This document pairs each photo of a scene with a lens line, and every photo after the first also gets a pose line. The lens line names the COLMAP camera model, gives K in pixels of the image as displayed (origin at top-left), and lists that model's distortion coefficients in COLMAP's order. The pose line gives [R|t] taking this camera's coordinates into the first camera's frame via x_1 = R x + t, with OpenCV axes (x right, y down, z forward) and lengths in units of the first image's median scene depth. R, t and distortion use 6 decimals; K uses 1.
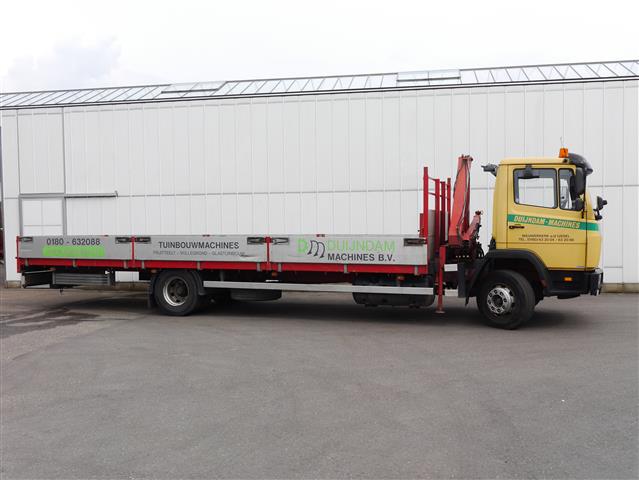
lens RADIAL K [[644.5, 0, 319.5], [0, 644.5, 240.0], [0, 0, 1]] dist [-0.018047, -0.002718]
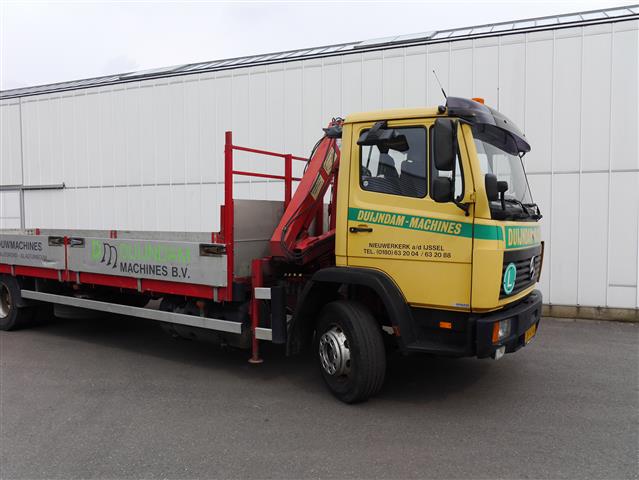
lens RADIAL K [[530.6, 0, 319.5], [0, 530.6, 240.0], [0, 0, 1]] dist [-0.036360, 0.003465]
pose [[0.974529, 0.021477, -0.223230, 0.364614], [-0.017840, 0.999673, 0.018298, -0.018325], [0.223550, -0.013850, 0.974594, 0.507560]]
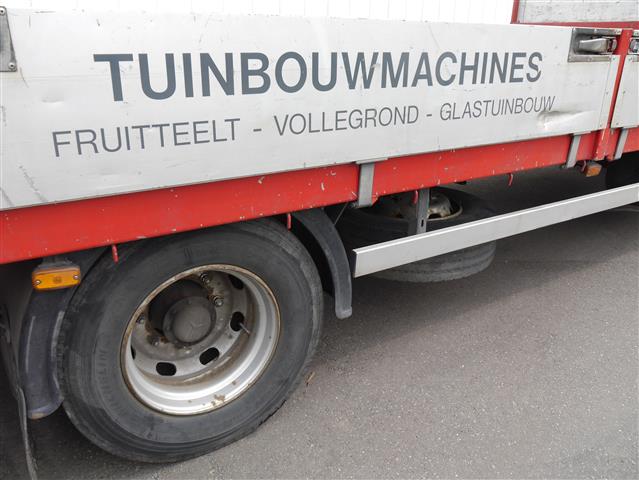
lens RADIAL K [[530.6, 0, 319.5], [0, 530.6, 240.0], [0, 0, 1]] dist [-0.036360, 0.003465]
pose [[0.626456, -0.265525, 0.732836, -0.349721], [0.011143, 0.943143, 0.332200, 0.004038], [-0.779377, -0.199943, 0.593797, 1.024276]]
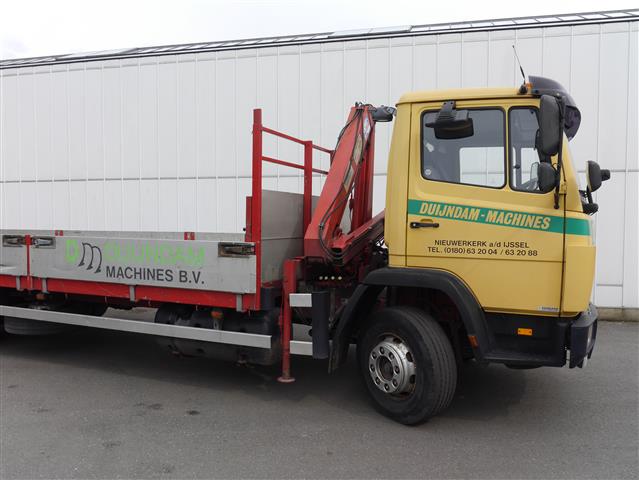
lens RADIAL K [[530.6, 0, 319.5], [0, 530.6, 240.0], [0, 0, 1]] dist [-0.036360, 0.003465]
pose [[0.997792, 0.018118, -0.063901, 0.242654], [-0.017633, 0.999811, 0.008148, -0.009886], [0.064037, -0.007003, 0.997923, 0.559639]]
